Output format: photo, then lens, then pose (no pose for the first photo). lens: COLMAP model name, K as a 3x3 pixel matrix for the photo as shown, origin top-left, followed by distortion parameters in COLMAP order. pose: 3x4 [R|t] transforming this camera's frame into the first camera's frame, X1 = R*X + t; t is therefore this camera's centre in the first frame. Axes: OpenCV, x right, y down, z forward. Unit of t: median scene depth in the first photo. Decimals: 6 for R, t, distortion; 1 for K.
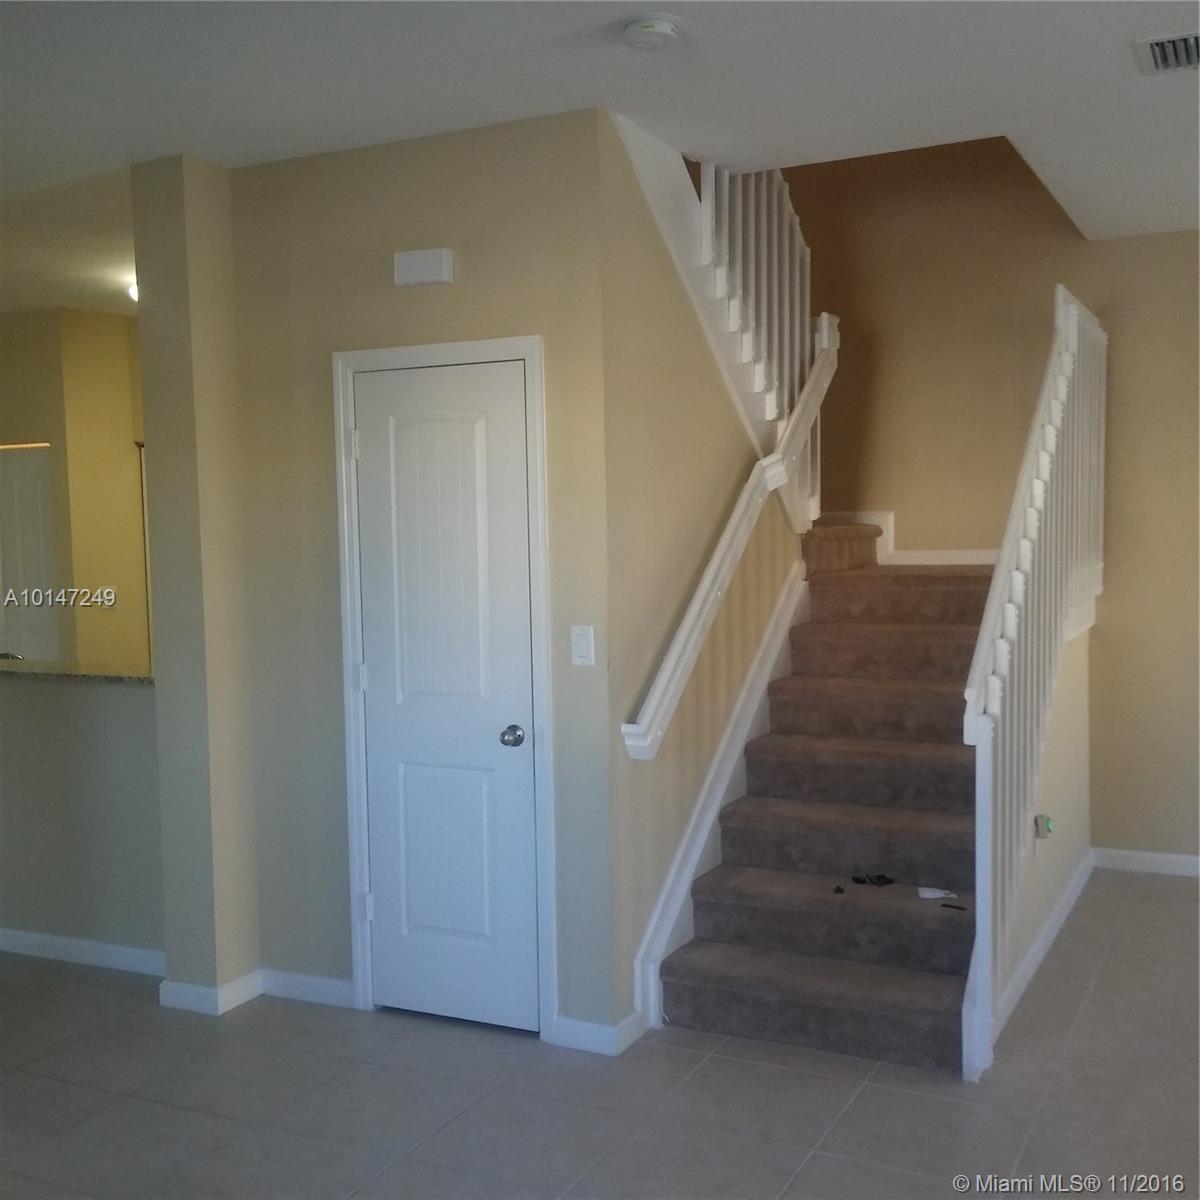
lens RADIAL K [[1370.2, 0, 566.2], [0, 1370.2, 633.2], [0, 0, 1]] dist [0.009198, 0.034492]
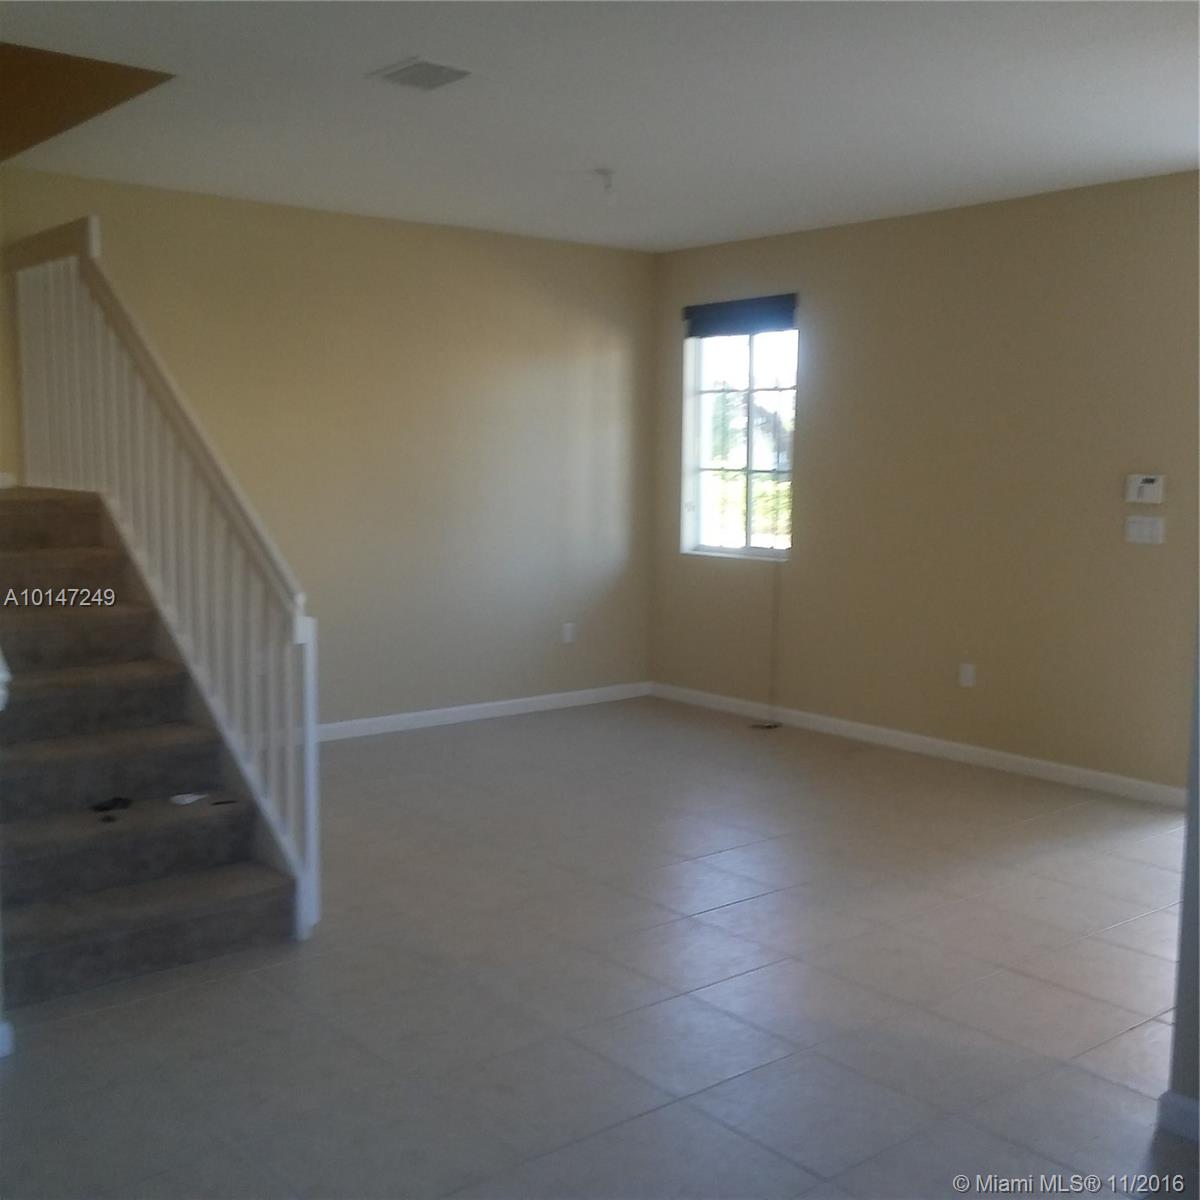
lens RADIAL K [[1370.2, 0, 566.2], [0, 1370.2, 633.2], [0, 0, 1]] dist [0.009198, 0.034492]
pose [[0.384154, -0.100402, 0.917794, -0.575545], [0.051716, 0.994849, 0.087185, -0.014137], [-0.921820, 0.013973, 0.387367, 0.319927]]
